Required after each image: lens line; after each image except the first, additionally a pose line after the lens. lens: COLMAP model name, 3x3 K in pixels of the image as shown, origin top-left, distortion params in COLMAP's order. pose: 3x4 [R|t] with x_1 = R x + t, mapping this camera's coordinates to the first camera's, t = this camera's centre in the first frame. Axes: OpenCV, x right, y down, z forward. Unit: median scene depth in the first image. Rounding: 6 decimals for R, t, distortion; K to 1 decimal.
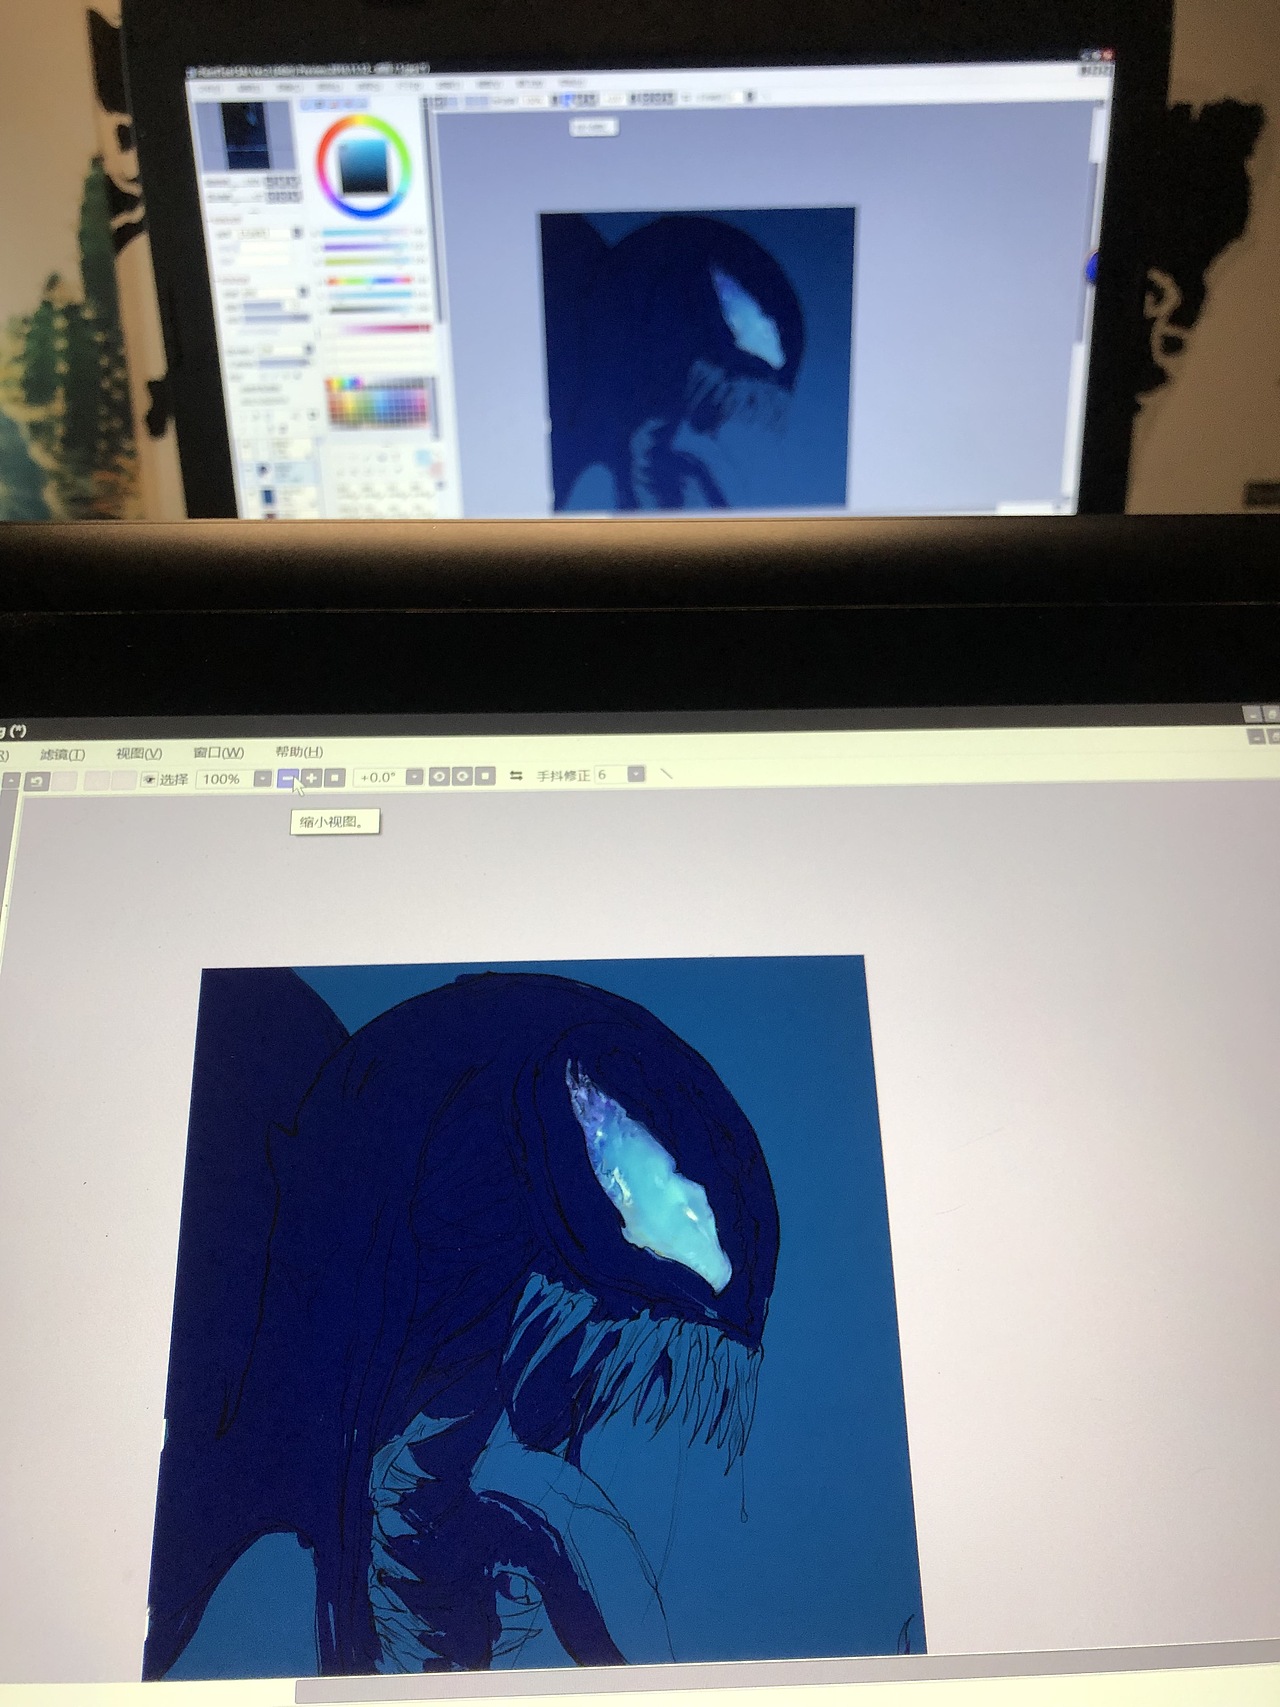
lens RADIAL K [[1400.3, 0, 667.7], [0, 1400.3, 814.5], [0, 0, 1]] dist [0.006130, -0.066556]
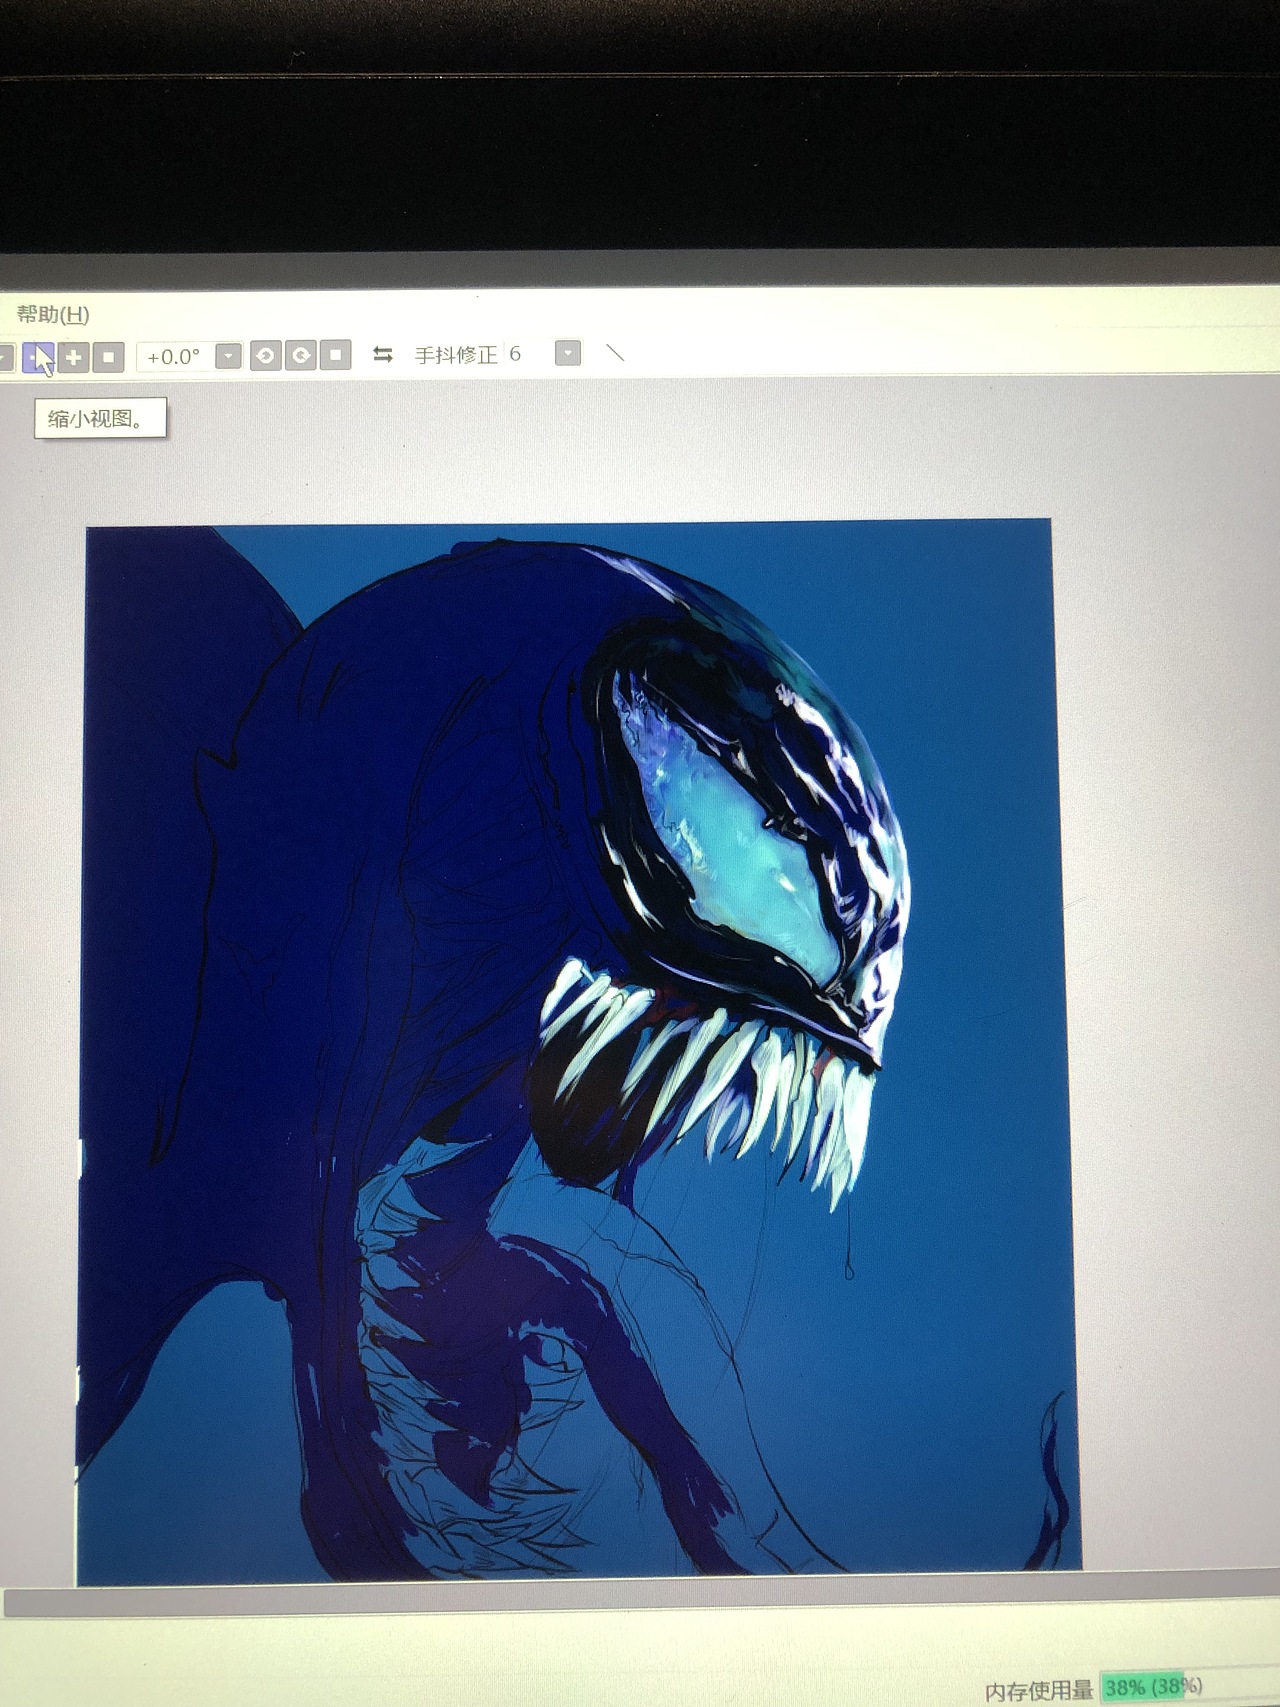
lens RADIAL K [[1400.3, 0, 651.7], [0, 1400.3, 815.3], [0, 0, 1]] dist [0.006130, -0.066556]
pose [[0.999397, 0.018443, -0.029426, -0.033630], [-0.008824, 0.954376, 0.298477, 0.039035], [0.033588, -0.298037, 0.953963, 0.335891]]
